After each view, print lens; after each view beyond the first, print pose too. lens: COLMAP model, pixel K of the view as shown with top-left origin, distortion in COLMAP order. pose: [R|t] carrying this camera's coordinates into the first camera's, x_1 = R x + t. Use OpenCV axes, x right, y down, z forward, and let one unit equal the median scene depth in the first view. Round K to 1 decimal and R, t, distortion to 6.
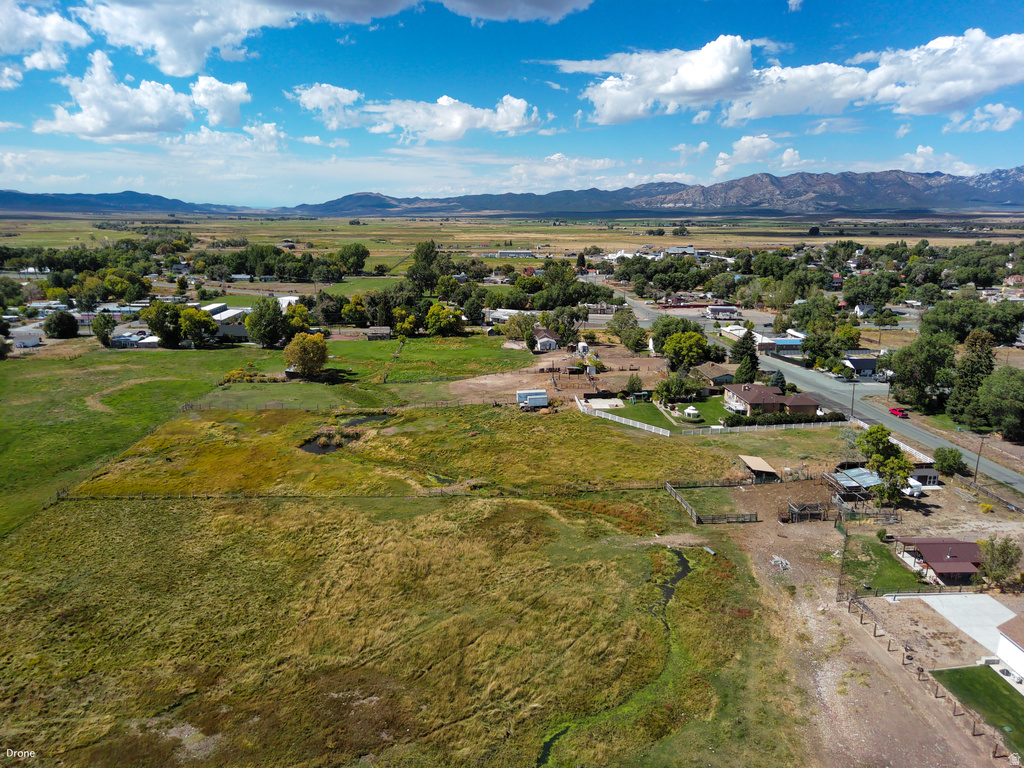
lens RADIAL K [[686.8, 0, 512.0], [0, 686.8, 384.0], [0, 0, 1]] dist [0.028599, -0.023768]
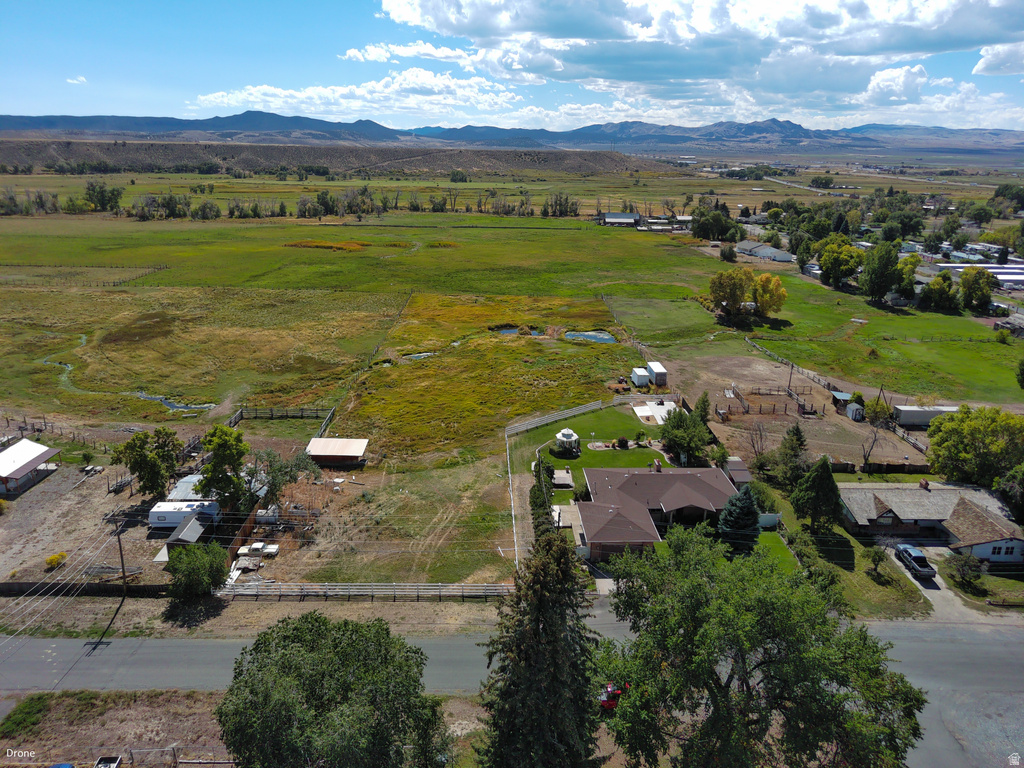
lens RADIAL K [[684.2, 0, 511.1], [0, 684.2, 411.5], [0, 0, 1]] dist [0.024847, -0.018300]
pose [[-0.044147, 0.347494, -0.936642, 0.875314], [-0.258262, 0.901717, 0.346710, -0.189604], [0.965066, 0.257206, 0.049936, 0.971222]]
